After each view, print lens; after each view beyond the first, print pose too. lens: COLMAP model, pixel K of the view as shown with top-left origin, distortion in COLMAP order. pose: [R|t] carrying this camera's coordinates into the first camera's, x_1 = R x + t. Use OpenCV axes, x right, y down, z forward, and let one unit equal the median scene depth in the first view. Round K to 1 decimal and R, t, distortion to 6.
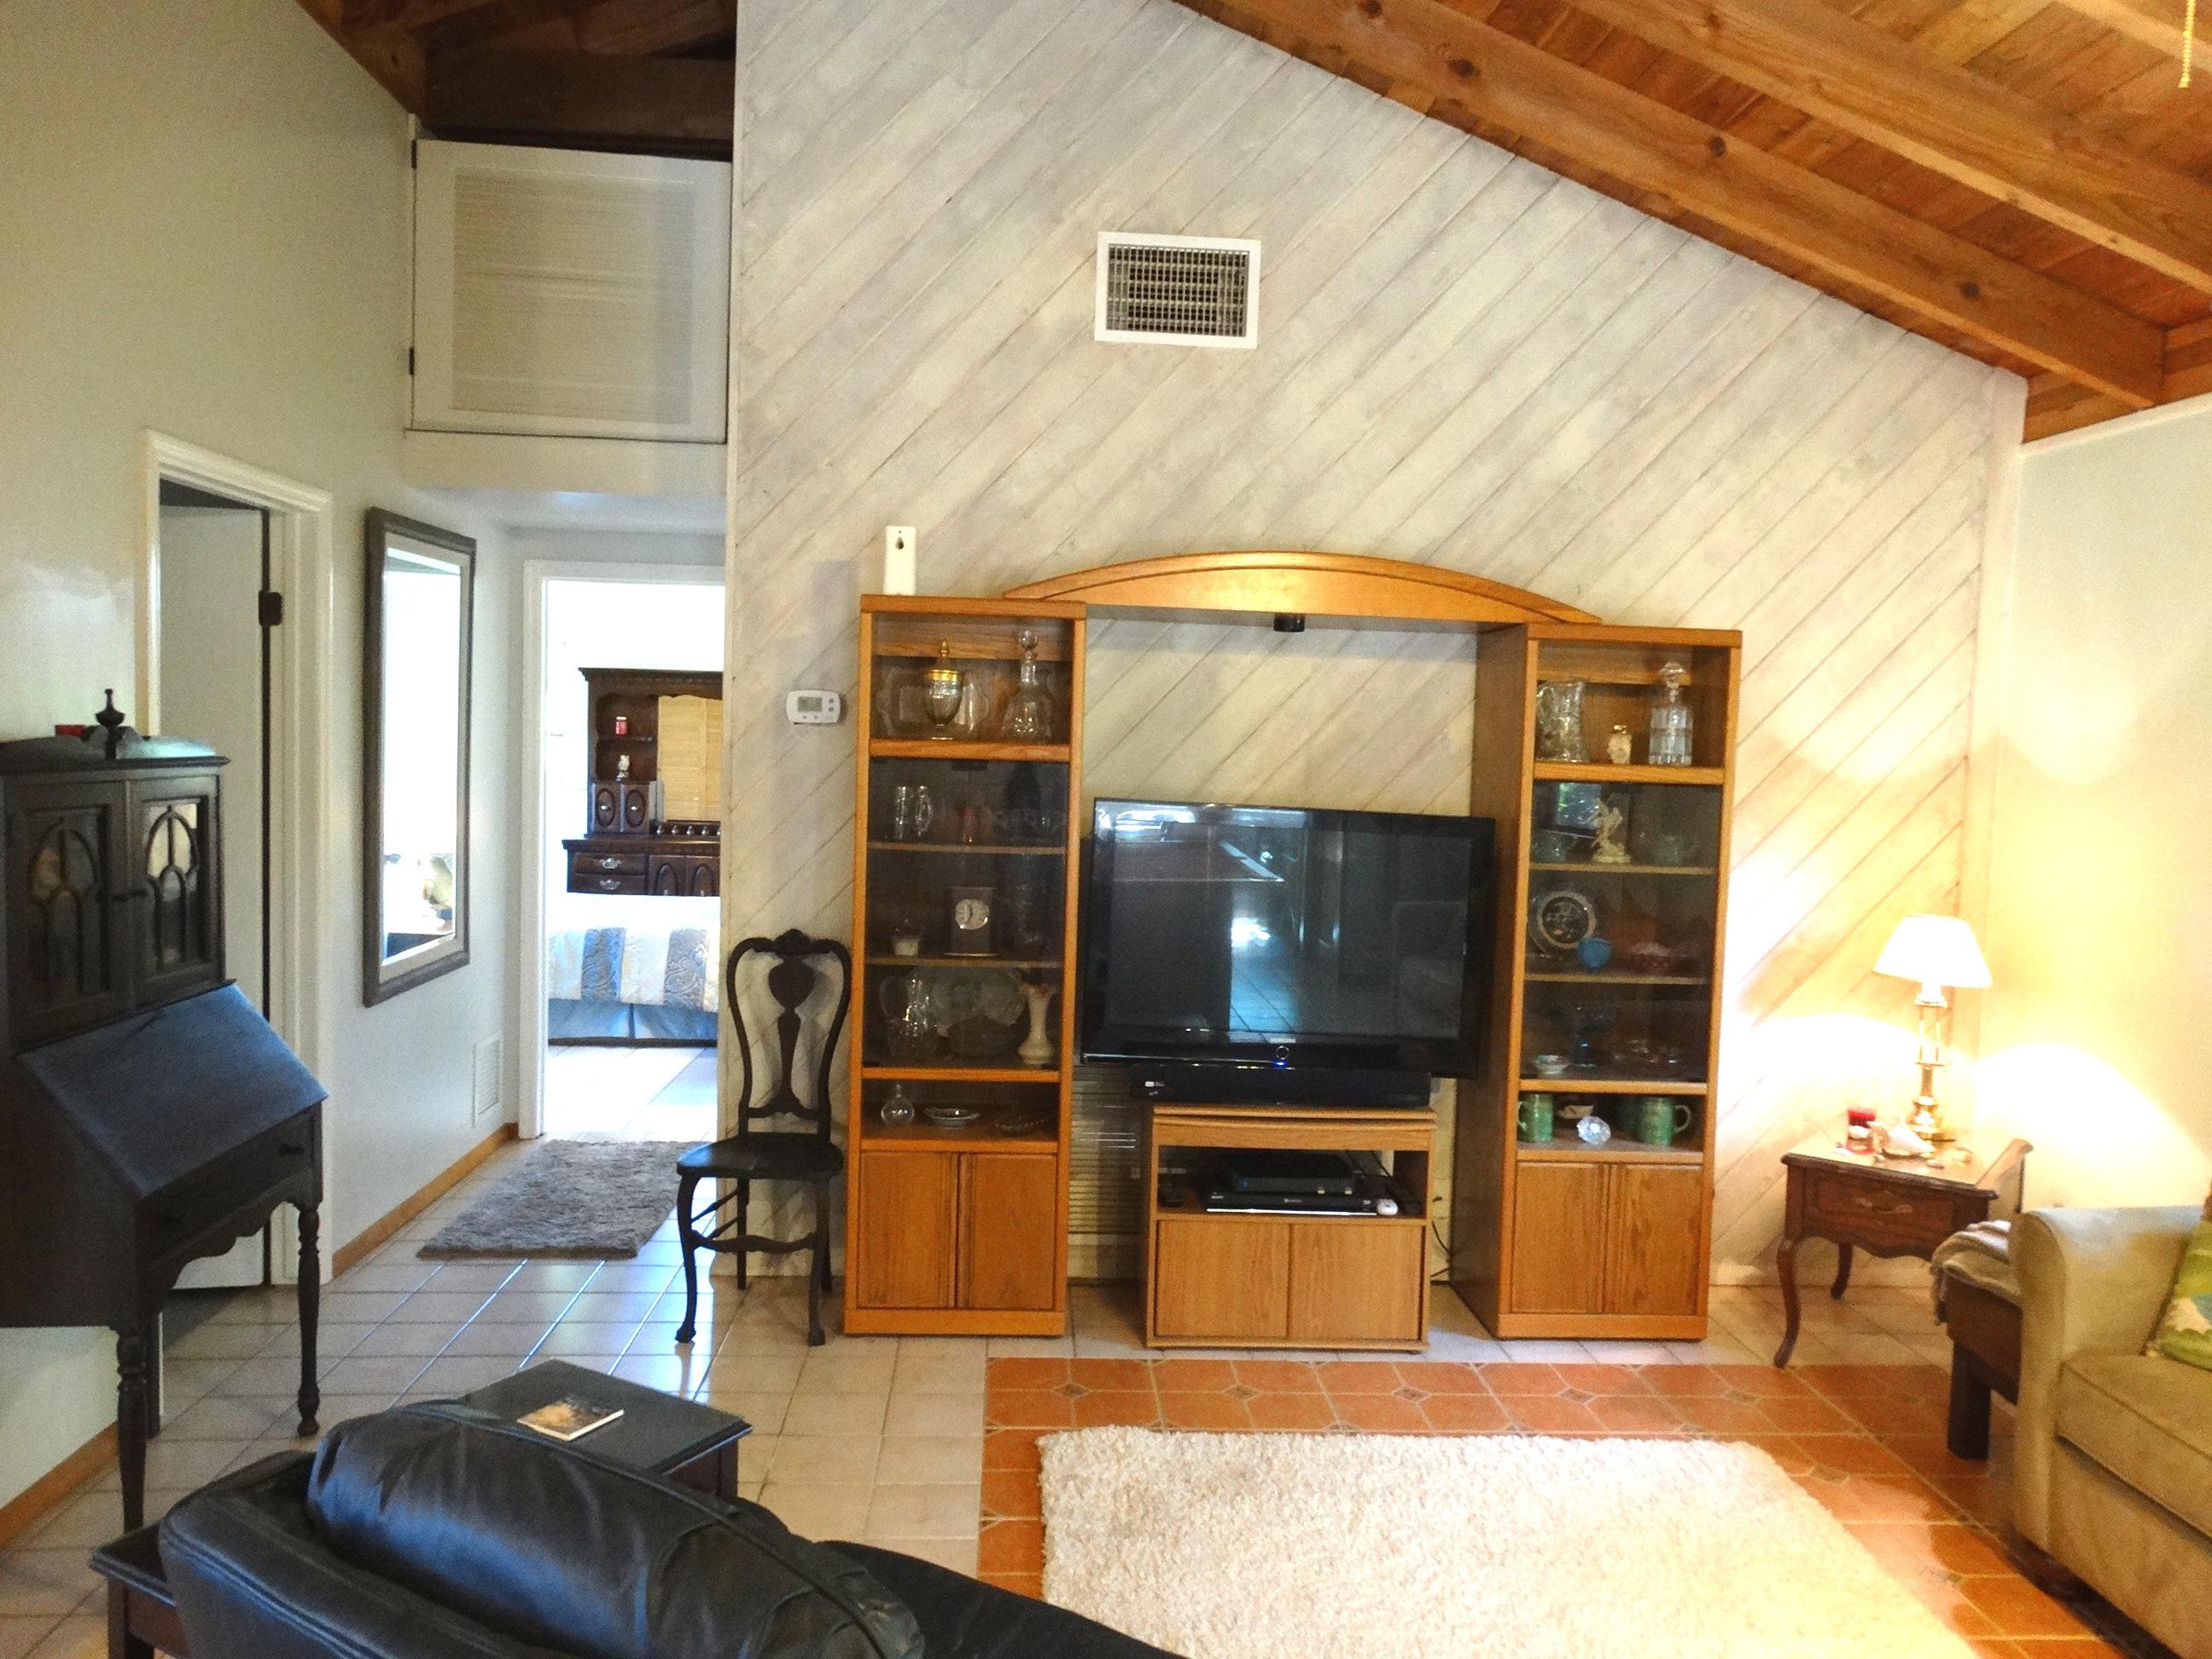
lens RADIAL K [[1558.7, 0, 1101.2], [0, 1558.7, 818.5], [0, 0, 1]] dist [-0.019629, 0.005737]
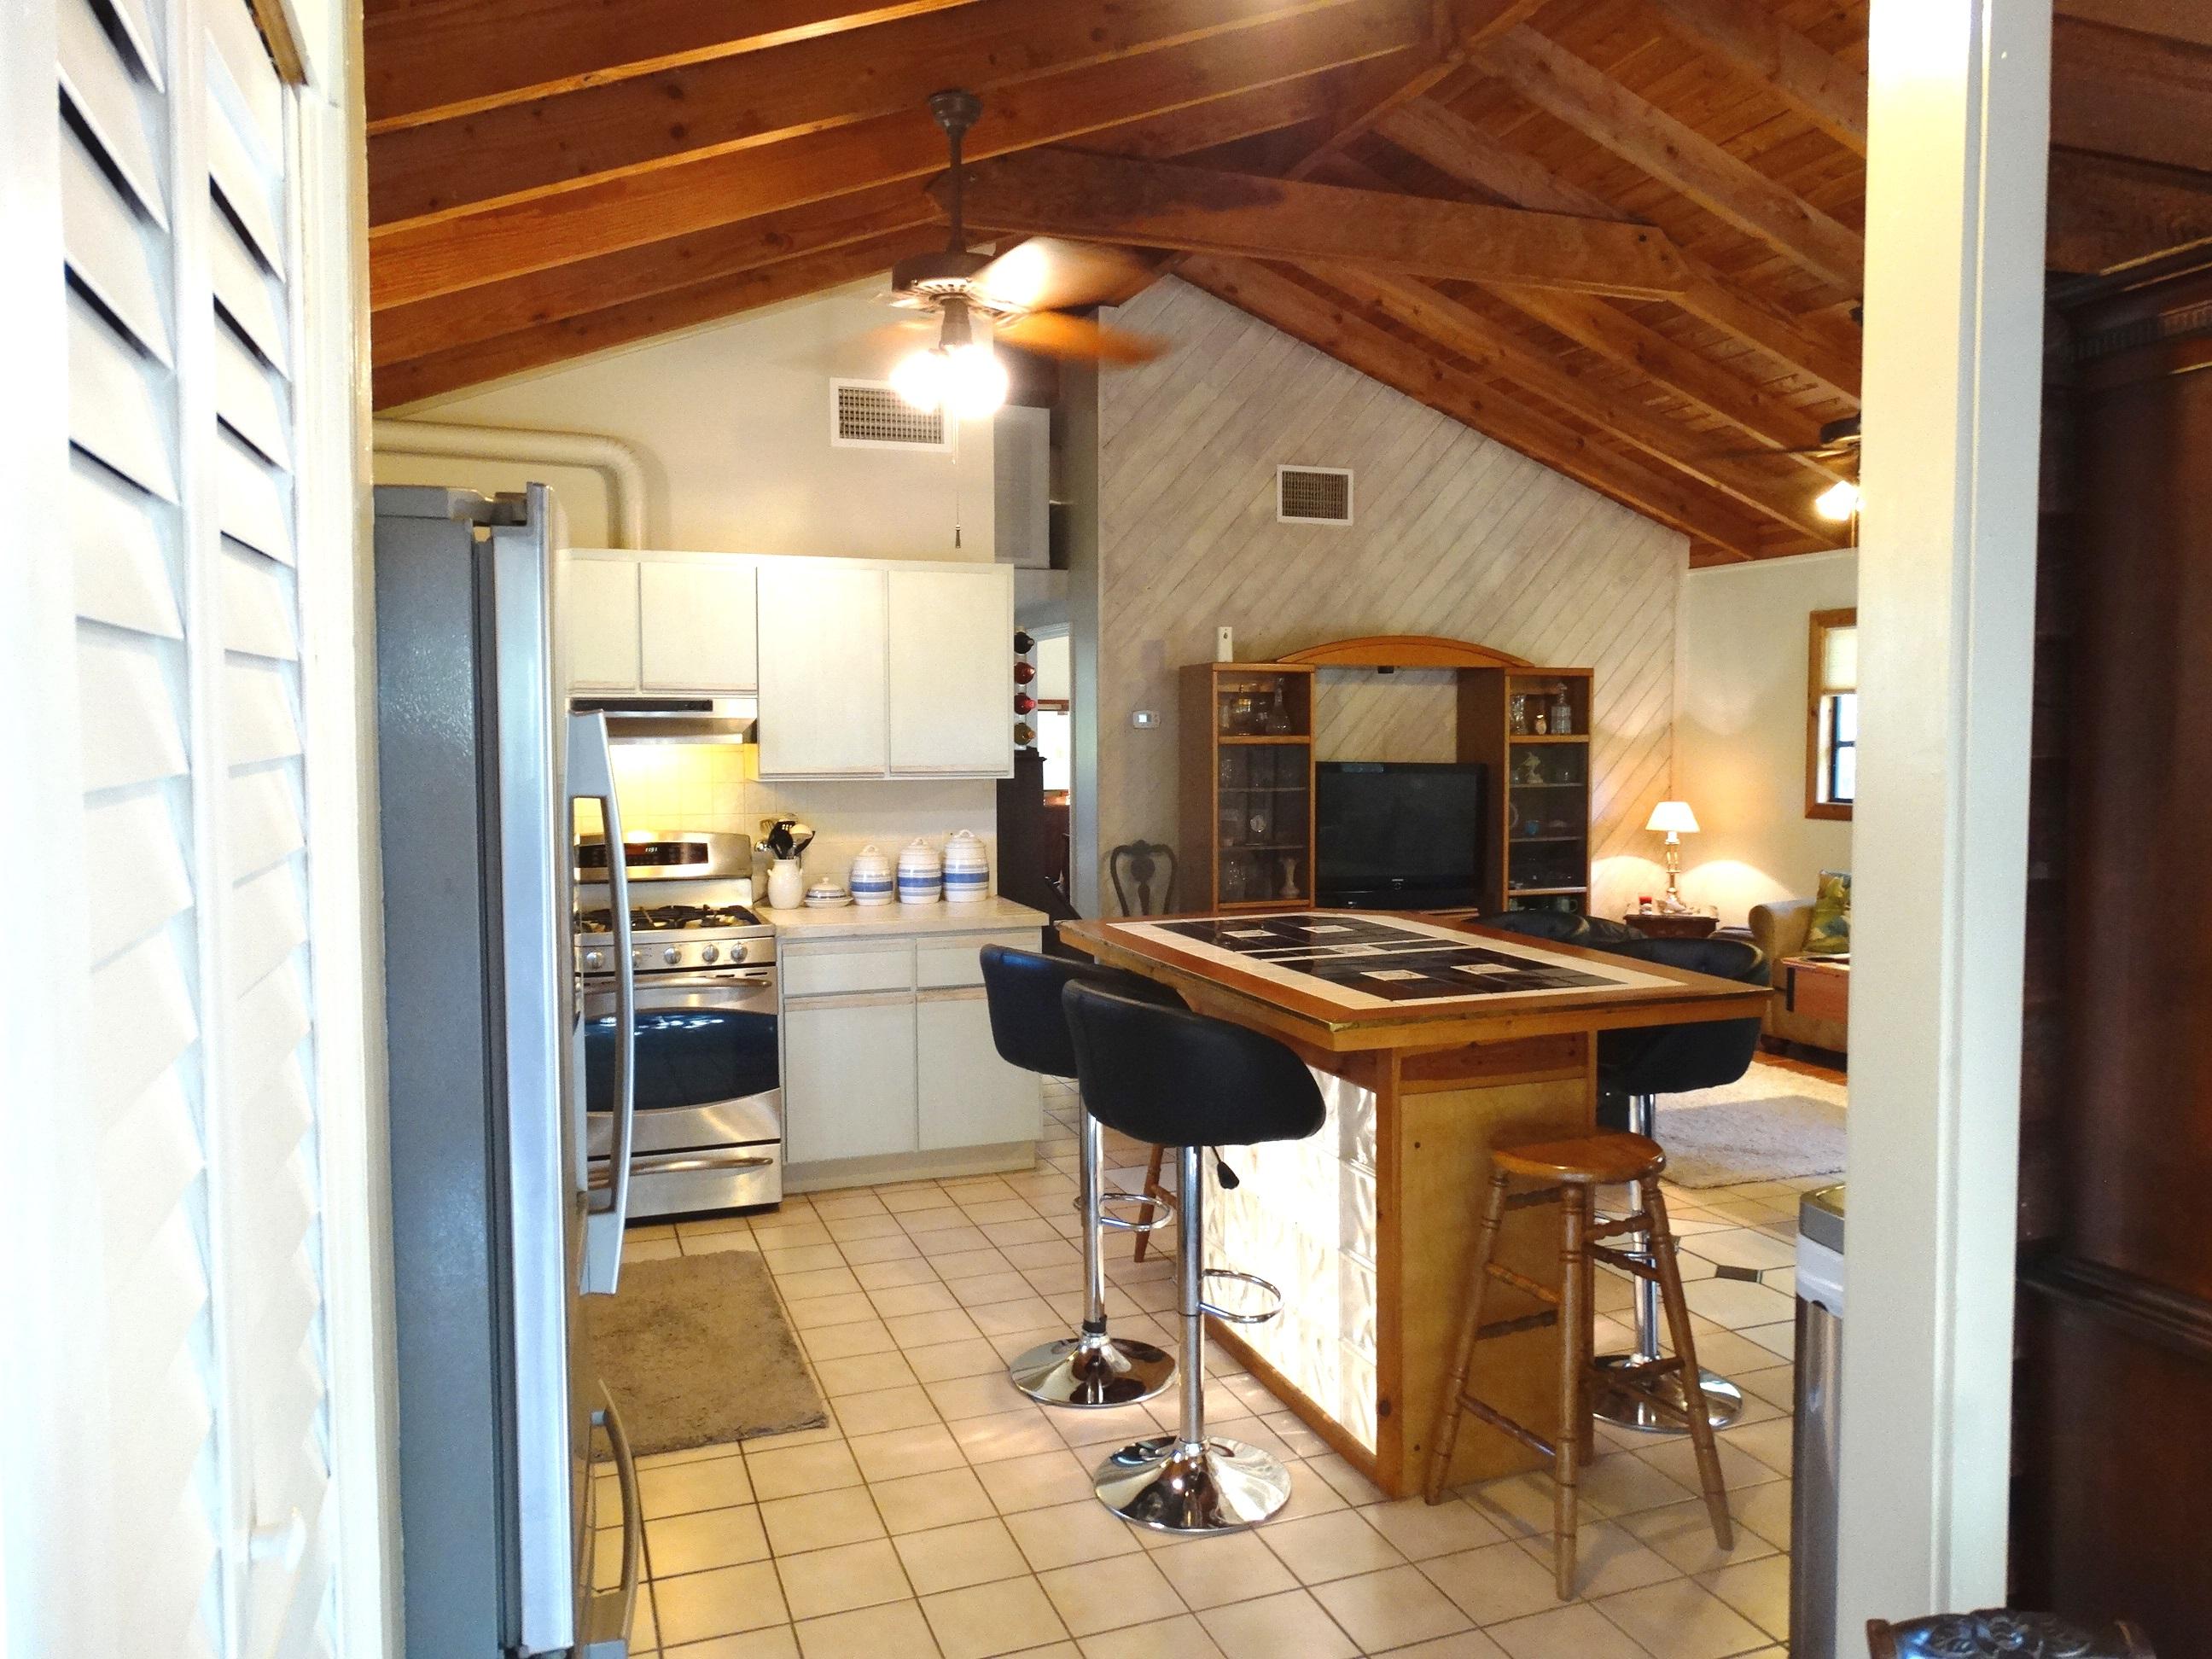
lens RADIAL K [[1558.7, 0, 1101.2], [0, 1558.7, 818.5], [0, 0, 1]] dist [-0.019629, 0.005737]
pose [[0.955427, -0.054550, 0.290145, -0.773172], [0.051147, 0.998505, 0.019303, 0.006380], [-0.290764, -0.003603, 0.956788, -0.749118]]
